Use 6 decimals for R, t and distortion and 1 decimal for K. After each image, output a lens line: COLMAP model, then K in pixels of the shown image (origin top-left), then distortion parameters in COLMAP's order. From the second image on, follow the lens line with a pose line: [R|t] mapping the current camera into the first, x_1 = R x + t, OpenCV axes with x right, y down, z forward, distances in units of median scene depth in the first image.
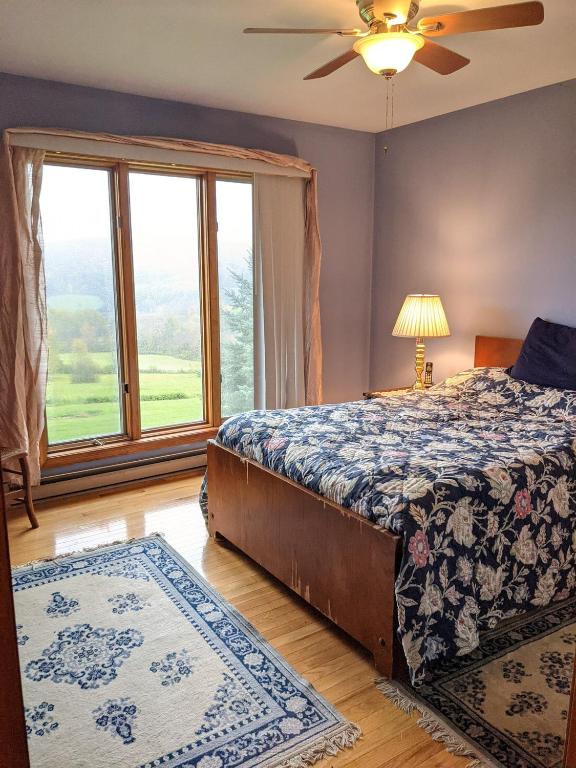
lens RADIAL K [[609.0, 0, 287.9], [0, 609.0, 384.6], [0, 0, 1]] dist [0.063492, -0.082274]
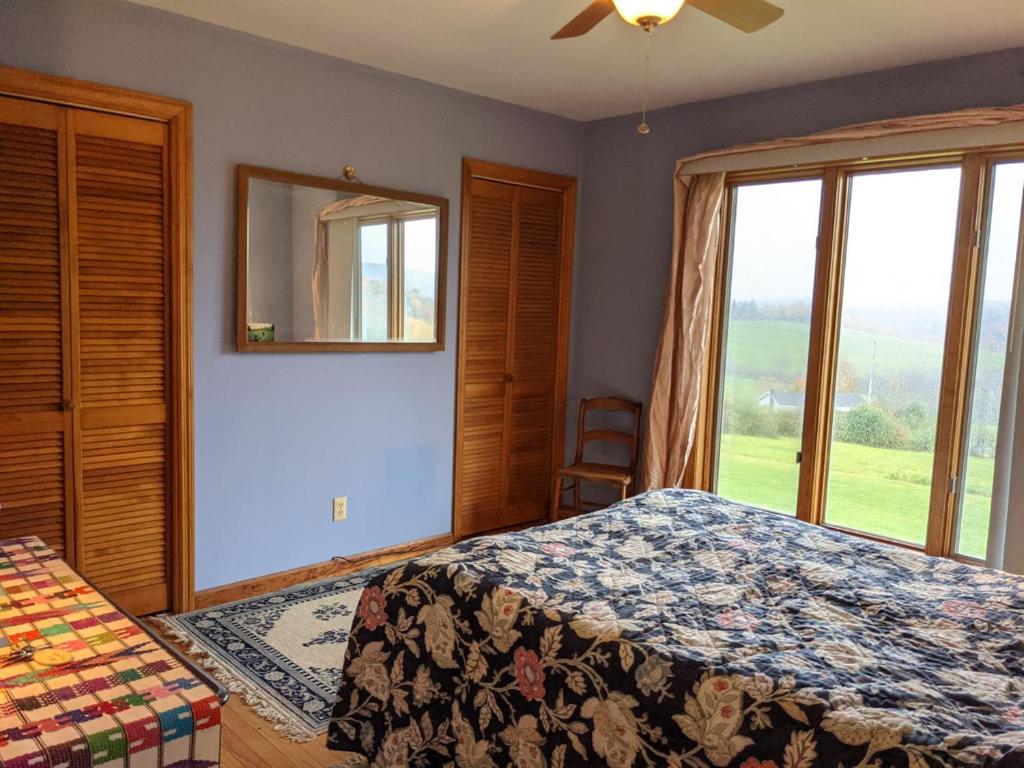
lens RADIAL K [[812.0, 0, 507.0], [0, 812.0, 386.5], [0, 0, 1]] dist [0.063492, -0.082274]
pose [[0.155331, 0.114713, -0.981179, 1.087176], [-0.213947, 0.973568, 0.079953, -0.136617], [0.964416, 0.197501, 0.175768, 0.745214]]
